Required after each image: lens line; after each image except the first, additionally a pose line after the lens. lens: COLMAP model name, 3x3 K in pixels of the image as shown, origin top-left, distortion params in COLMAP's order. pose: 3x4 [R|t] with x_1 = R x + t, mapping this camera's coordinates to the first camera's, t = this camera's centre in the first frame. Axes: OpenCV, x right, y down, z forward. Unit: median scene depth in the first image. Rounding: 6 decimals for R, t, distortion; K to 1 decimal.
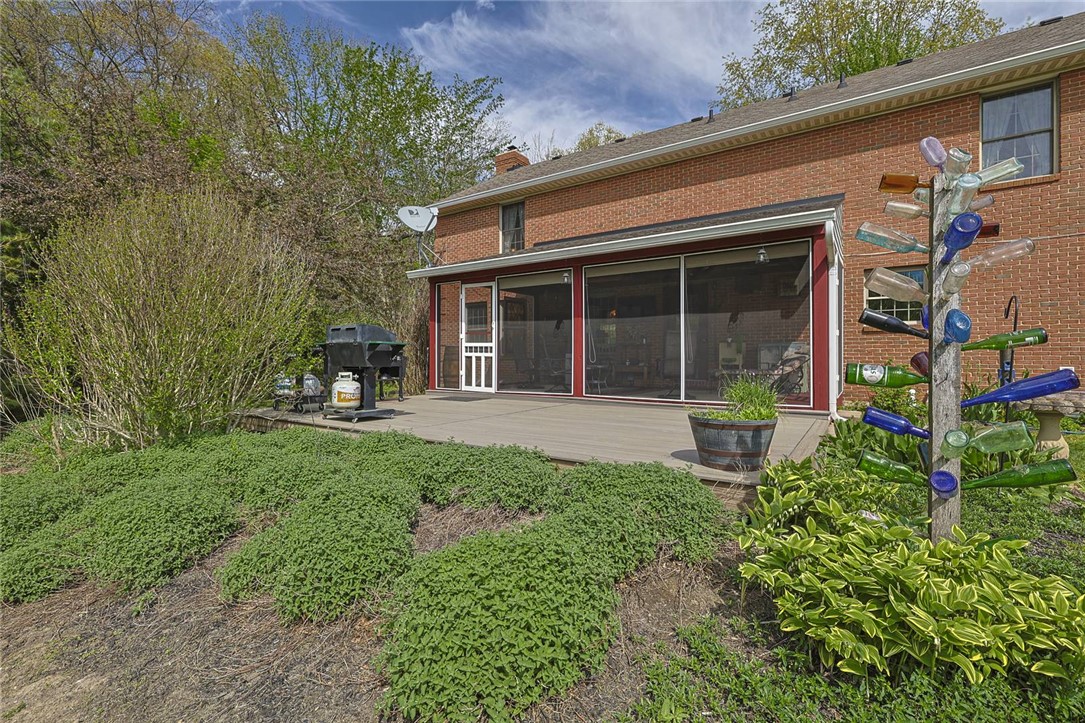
lens RADIAL K [[487.3, 0, 545.7], [0, 487.3, 358.7], [0, 0, 1]] dist [0.002058, 0.000252]
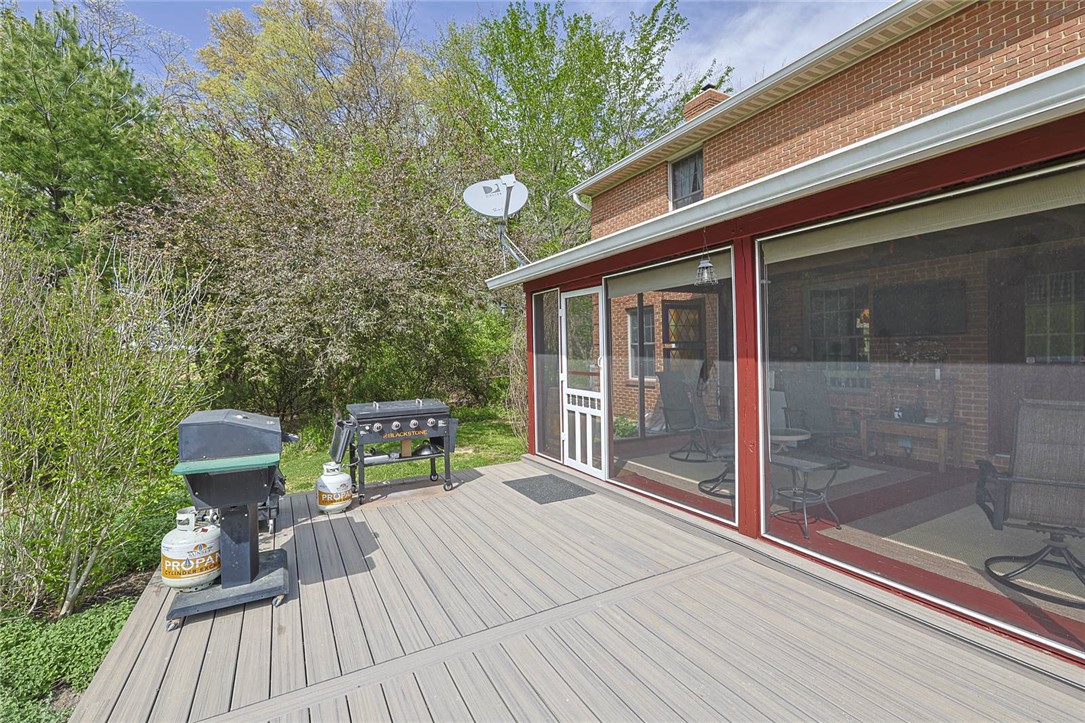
lens RADIAL K [[487.3, 0, 535.9], [0, 487.3, 359.0], [0, 0, 1]] dist [0.002058, 0.000252]
pose [[0.881898, -0.011709, -0.471296, 0.091346], [0.021243, 0.999663, 0.014916, -0.079401], [0.470962, -0.023166, 0.881849, 0.443080]]
